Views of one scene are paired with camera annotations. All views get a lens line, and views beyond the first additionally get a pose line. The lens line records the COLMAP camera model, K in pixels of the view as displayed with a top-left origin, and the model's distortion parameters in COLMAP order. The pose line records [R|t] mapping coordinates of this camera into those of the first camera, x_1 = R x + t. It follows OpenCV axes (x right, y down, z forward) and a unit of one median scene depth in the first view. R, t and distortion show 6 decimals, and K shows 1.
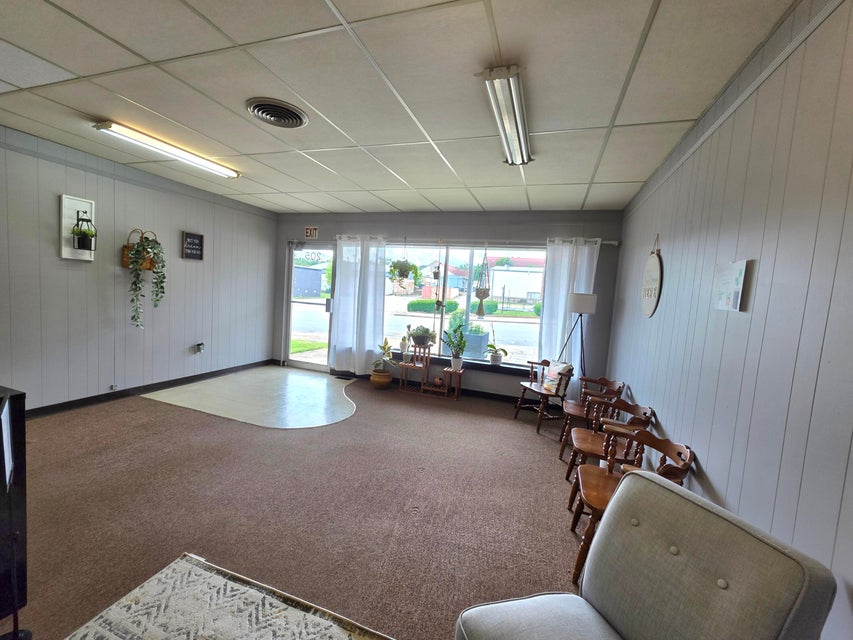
lens RADIAL K [[344.2, 0, 428.6], [0, 344.2, 317.7], [0, 0, 1]] dist [-0.001745, -0.000074]
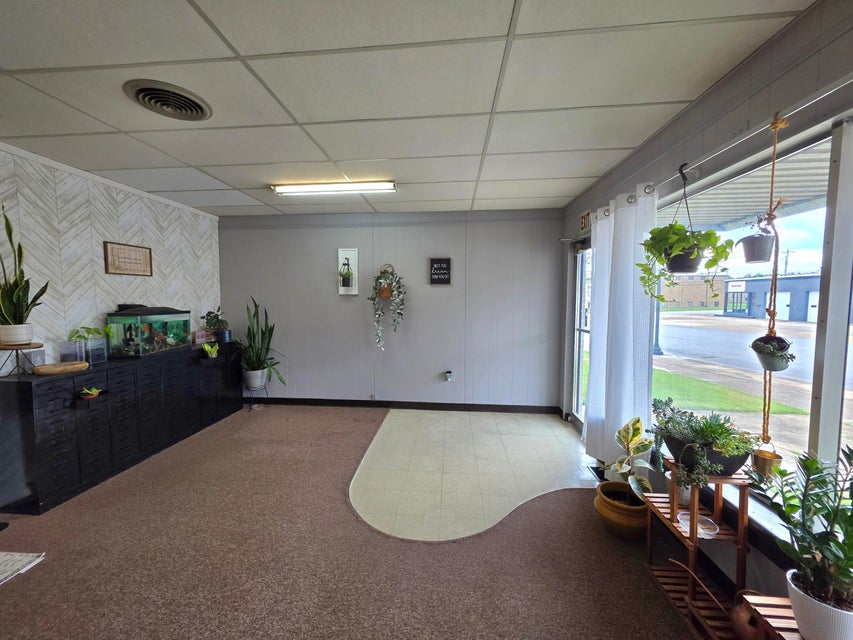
lens RADIAL K [[344.2, 0, 423.6], [0, 344.2, 319.7], [0, 0, 1]] dist [-0.001745, -0.000074]
pose [[0.242956, -0.005891, -0.970019, 0.271615], [-0.059636, 0.997999, -0.020998, -0.047554], [0.968202, 0.062950, 0.242119, 0.758185]]
